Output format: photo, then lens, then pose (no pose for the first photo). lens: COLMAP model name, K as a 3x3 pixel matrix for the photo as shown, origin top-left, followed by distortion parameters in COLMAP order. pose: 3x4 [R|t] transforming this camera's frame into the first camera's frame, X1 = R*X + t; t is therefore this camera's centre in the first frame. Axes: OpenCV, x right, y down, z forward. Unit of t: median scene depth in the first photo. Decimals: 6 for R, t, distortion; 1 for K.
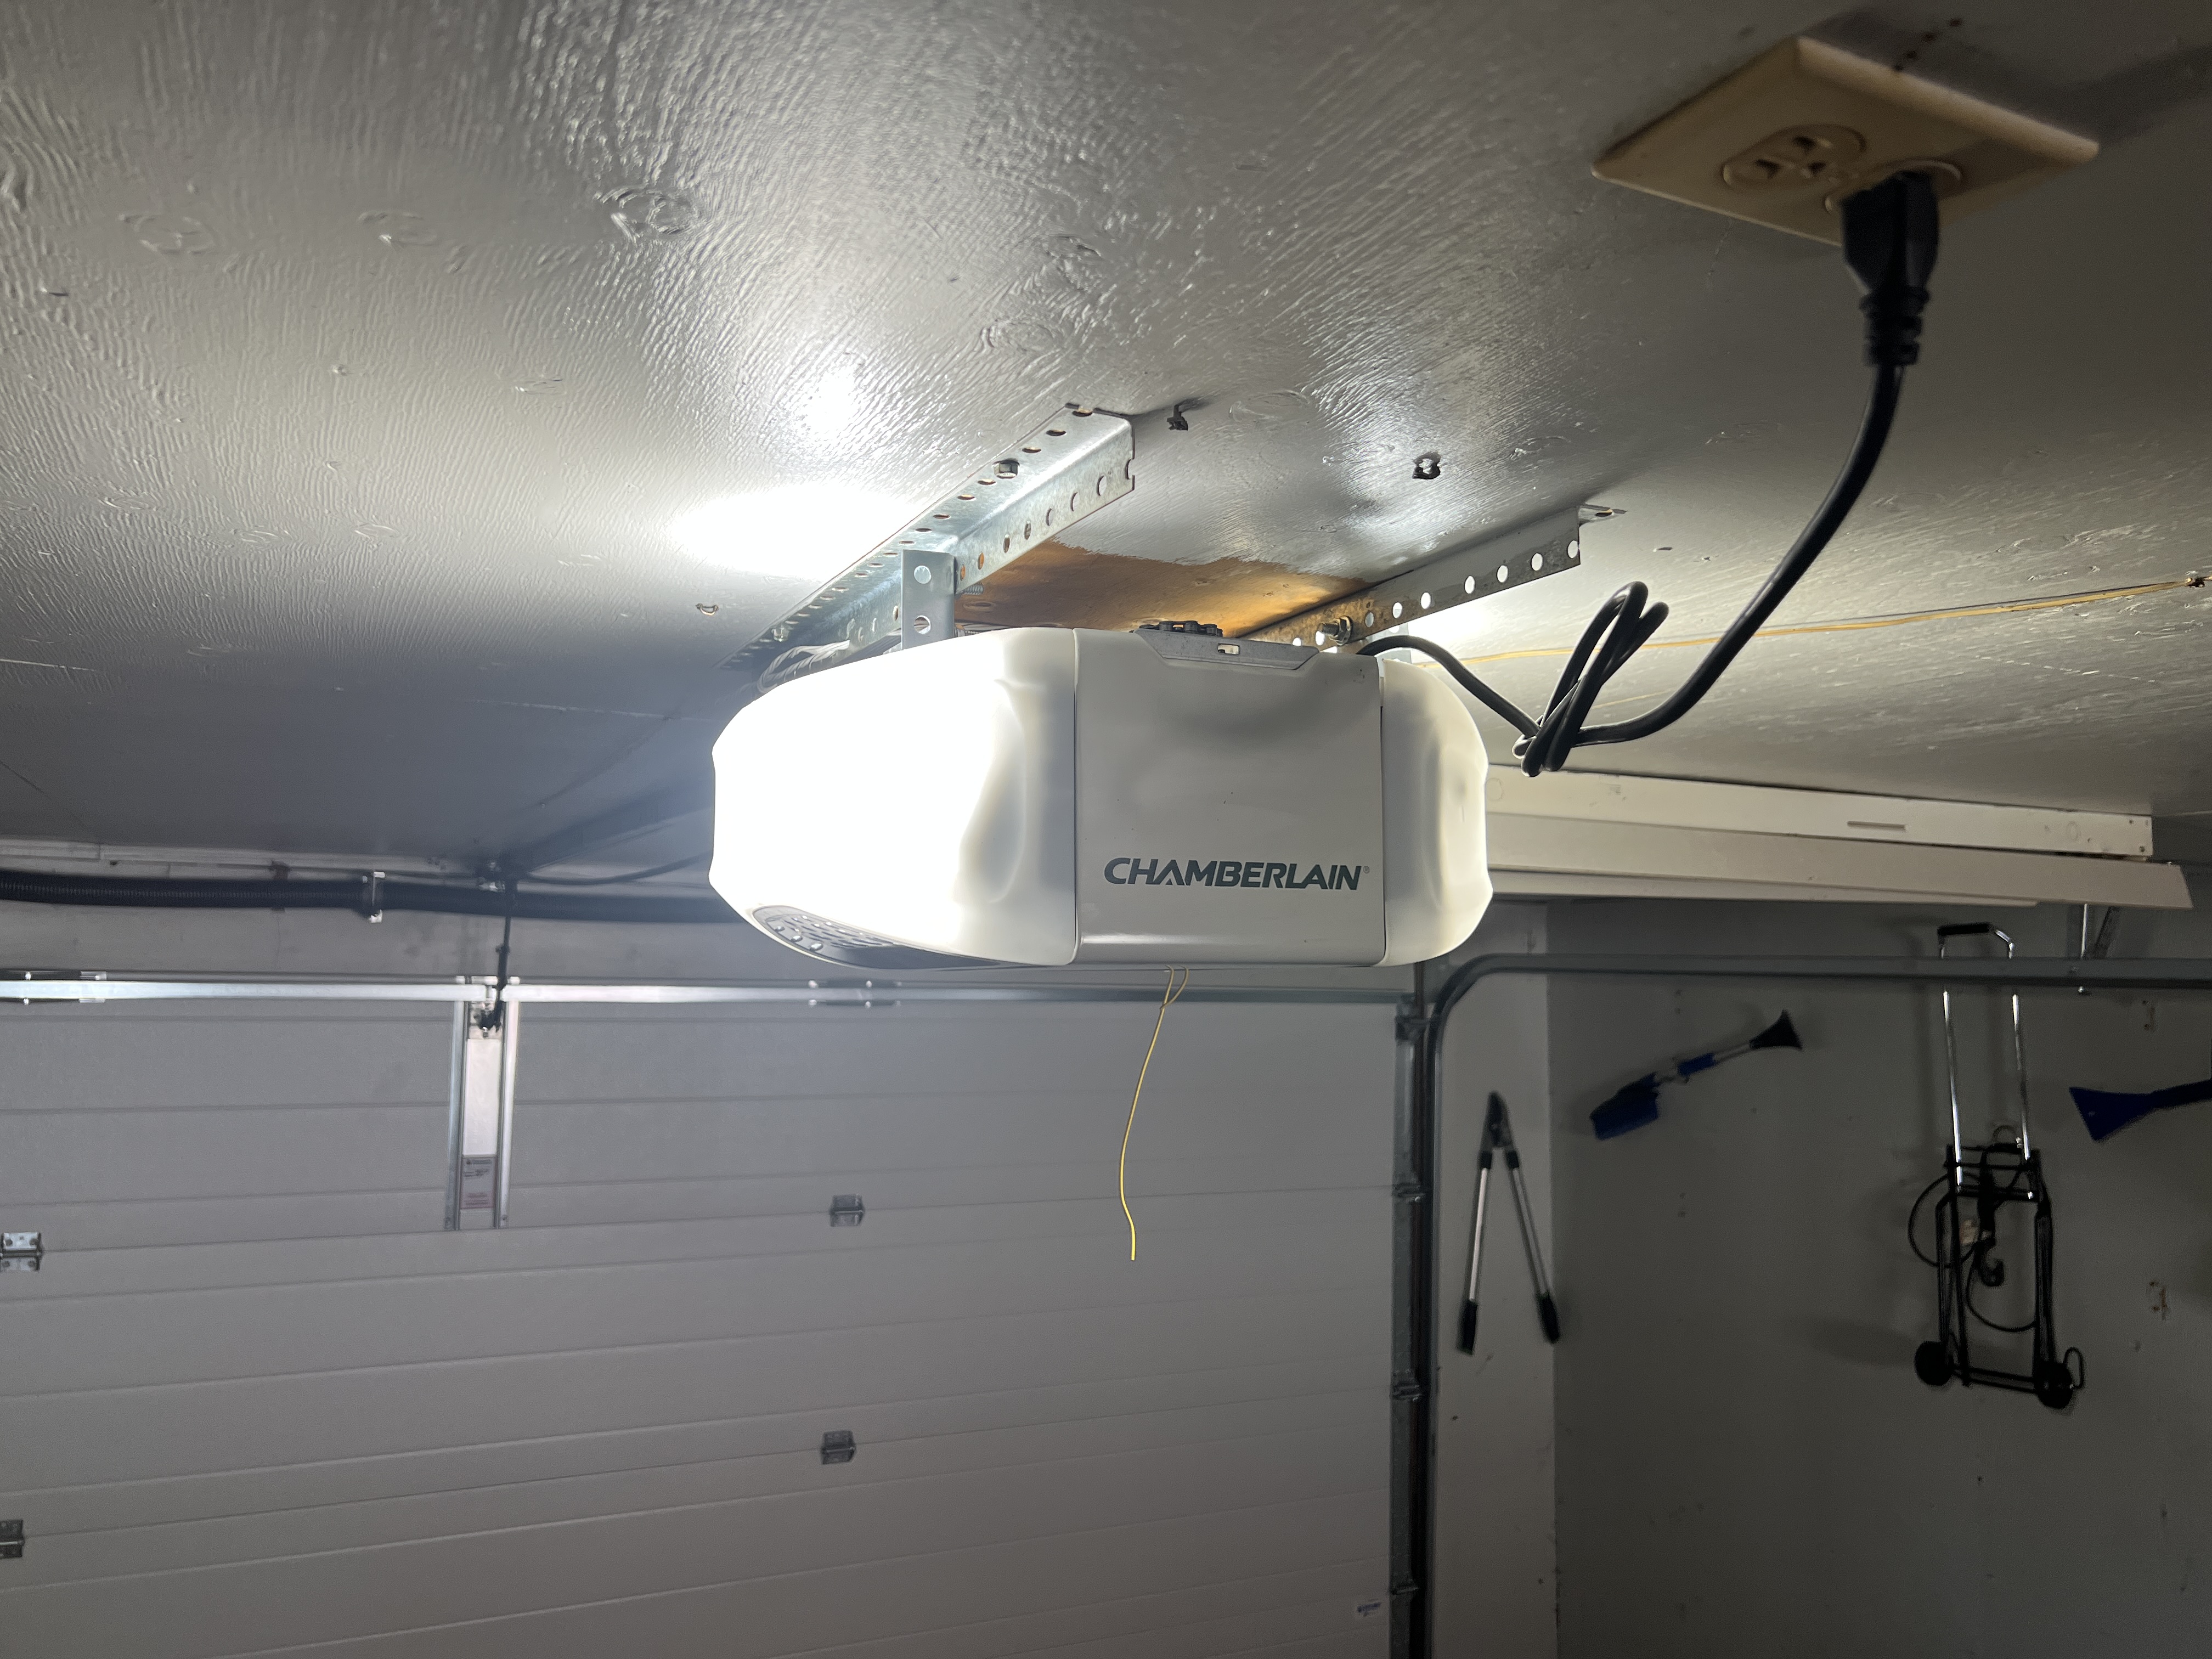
lens RADIAL K [[1661.7, 0, 1097.1], [0, 1661.7, 829.8], [0, 0, 1]] dist [0.080186, -0.099165]
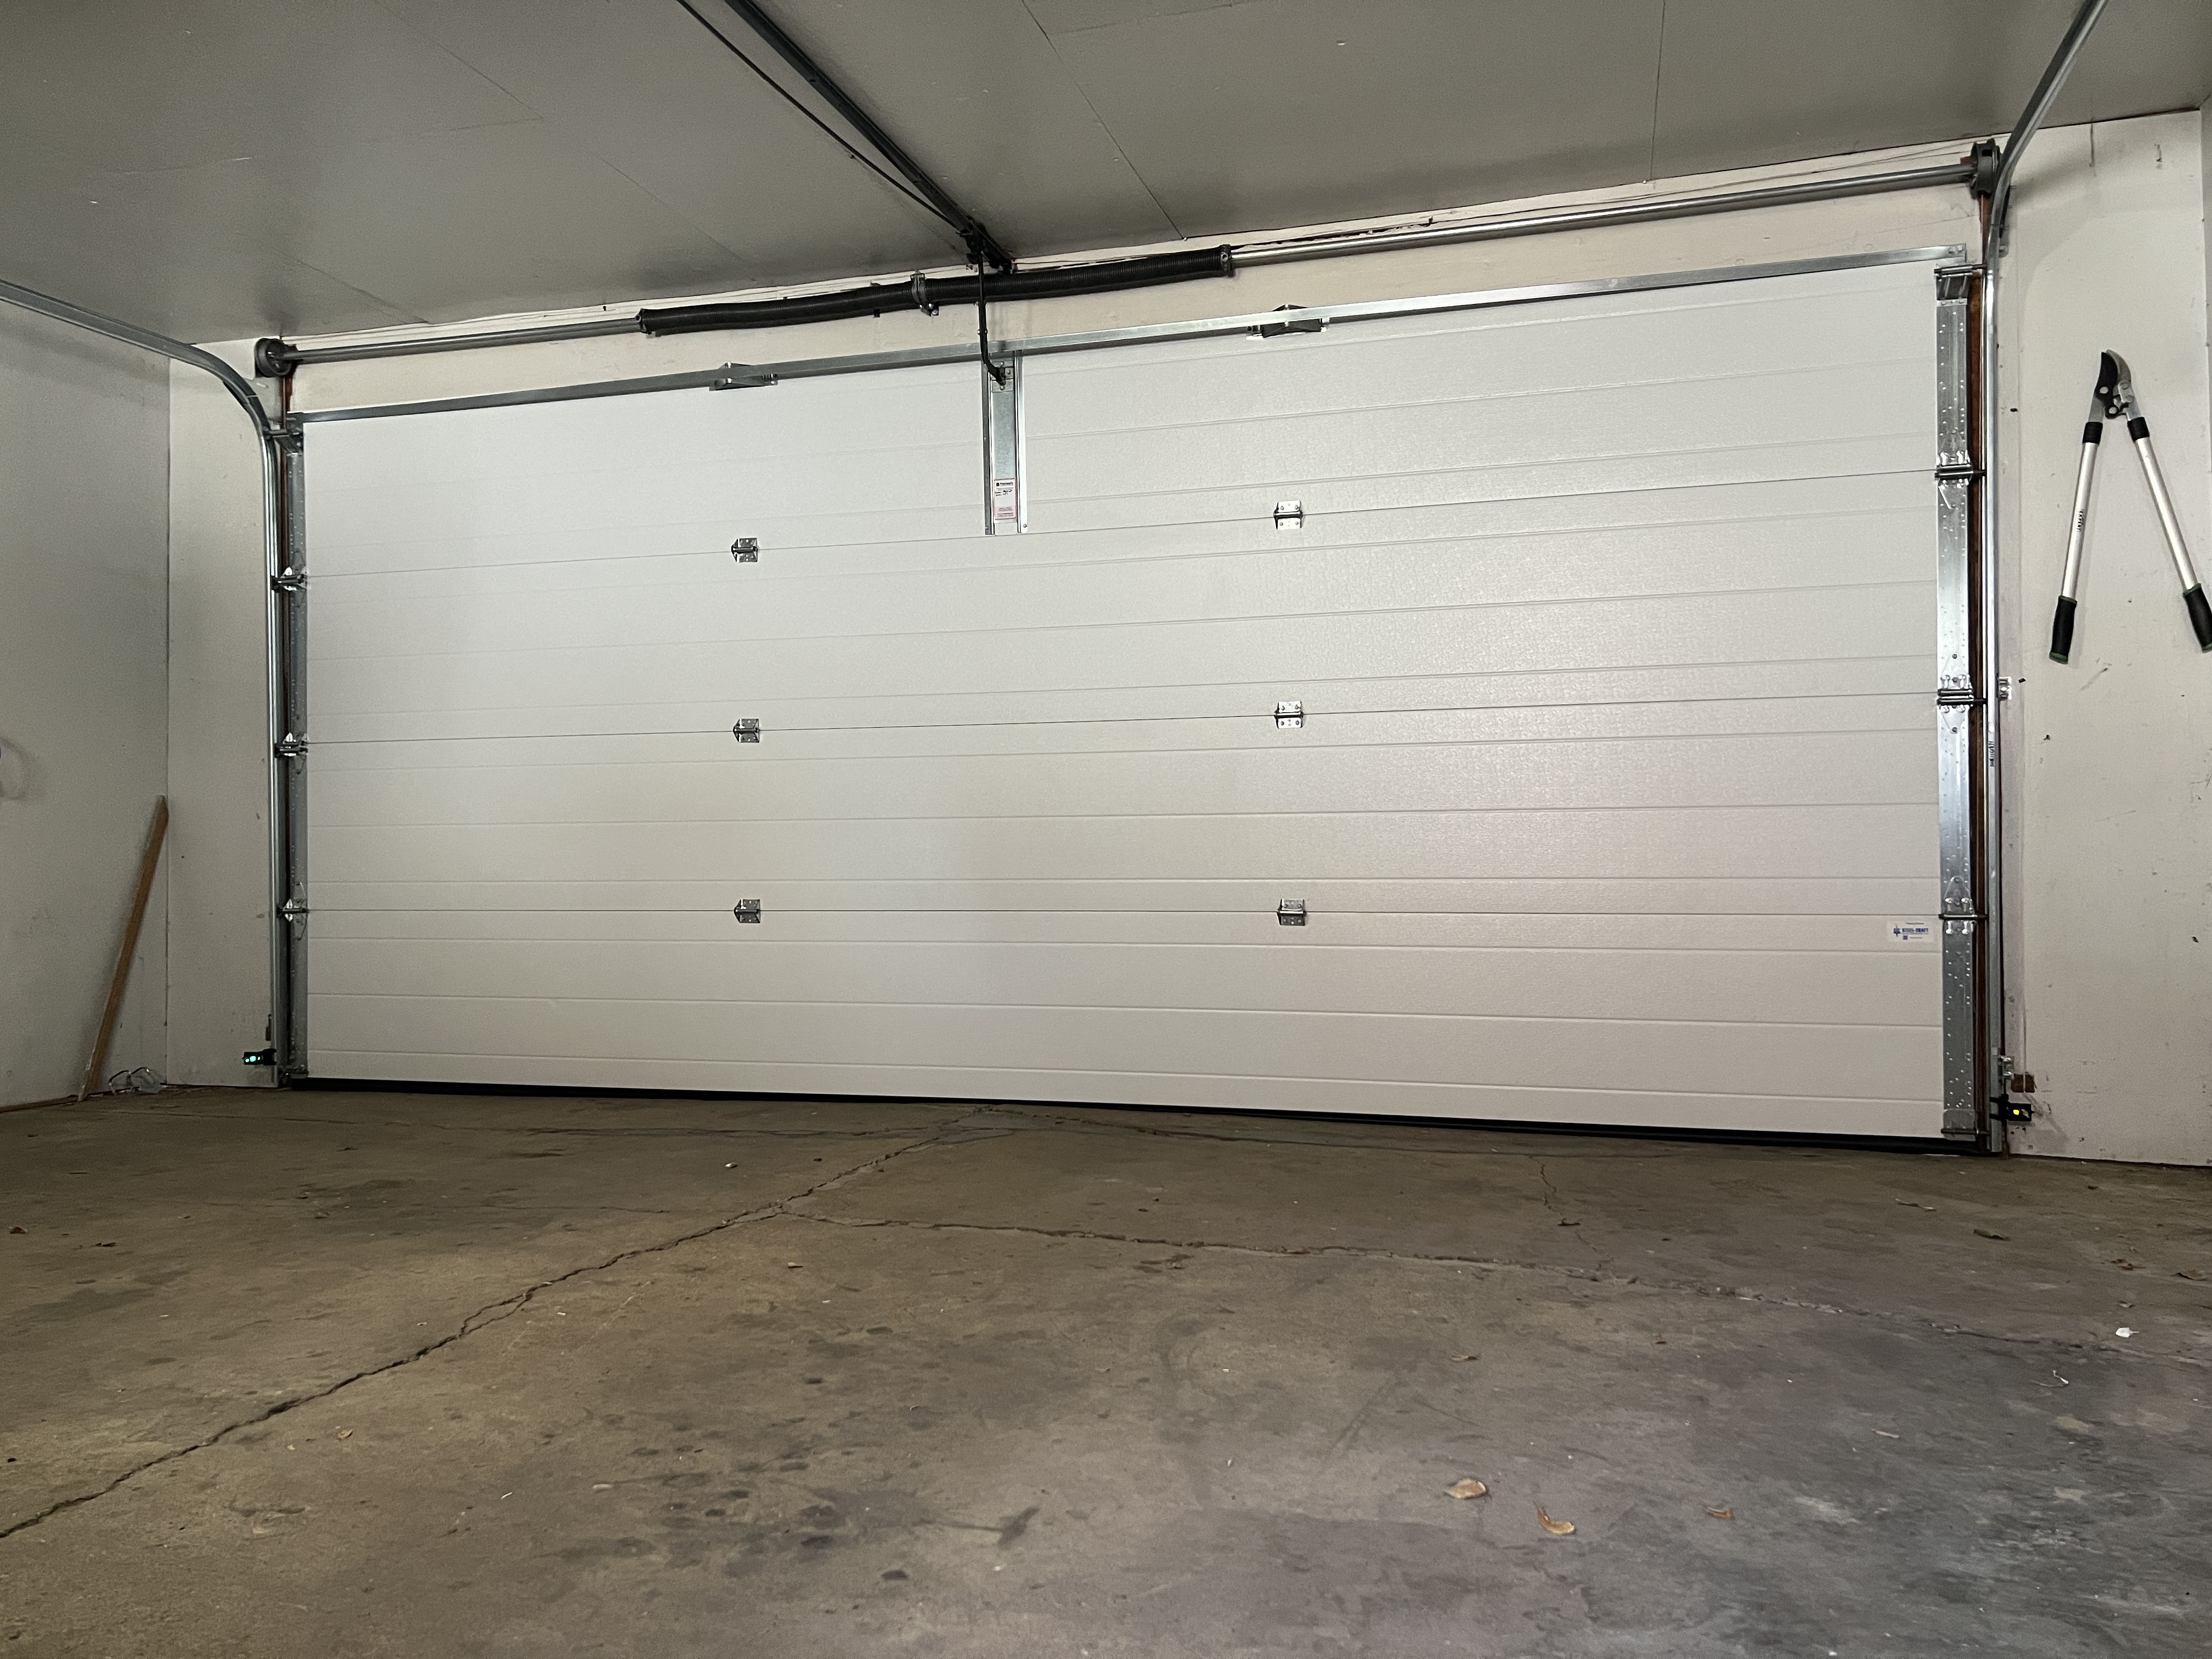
lens RADIAL K [[1647.7, 0, 1094.9], [0, 1647.7, 831.0], [0, 0, 1]] dist [0.066469, -0.067272]
pose [[0.732587, -0.036349, -0.679702, 2.365590], [0.077706, 0.996511, 0.030460, 1.832370], [0.676224, -0.075132, 0.732855, 0.297750]]
